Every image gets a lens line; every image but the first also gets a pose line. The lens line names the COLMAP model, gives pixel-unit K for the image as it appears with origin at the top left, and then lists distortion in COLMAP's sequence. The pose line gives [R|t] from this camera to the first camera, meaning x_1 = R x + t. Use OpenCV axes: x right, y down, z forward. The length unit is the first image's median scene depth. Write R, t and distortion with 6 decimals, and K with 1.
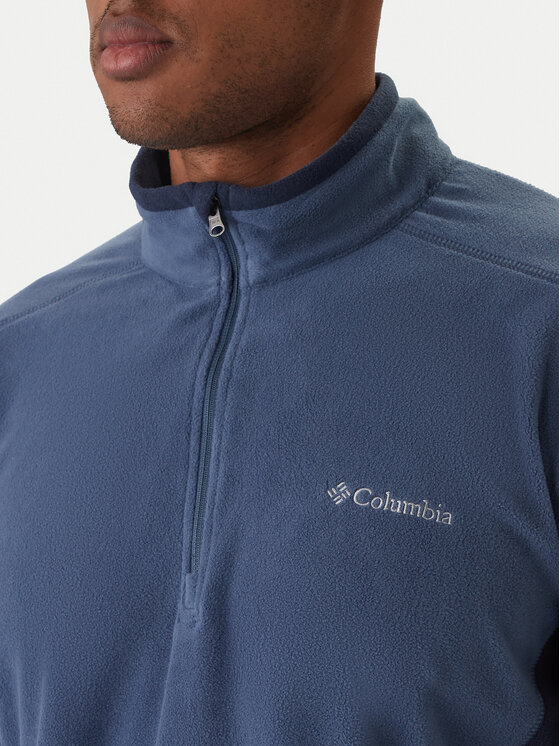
lens RADIAL K [[1177.8, 0, 280.0], [0, 1177.8, 373.0], [0, 0, 1]] dist [0.027373, 0.067877]
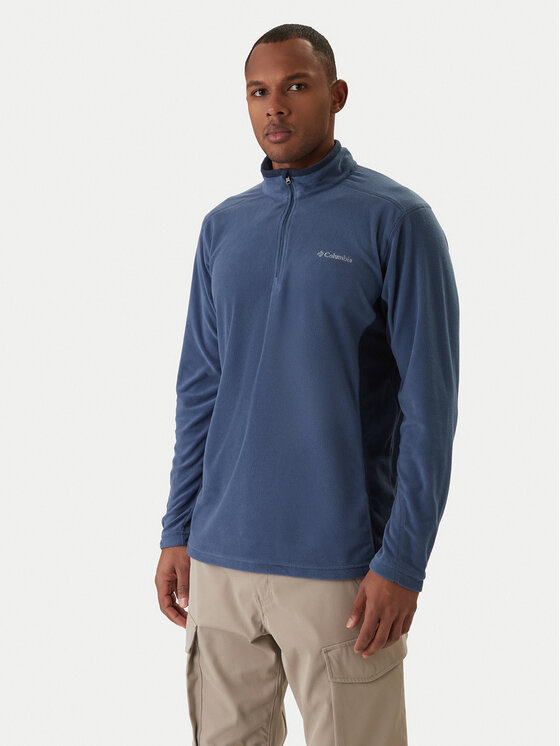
lens RADIAL K [[1052.0, 0, 280.0], [0, 1052.0, 373.0], [0, 0, 1]] dist [-0.318163, -0.006578]
pose [[0.999104, 0.040742, -0.011461, -0.019560], [-0.041071, 0.998702, -0.030114, 0.524546], [0.010220, 0.030558, 0.999481, -2.004452]]
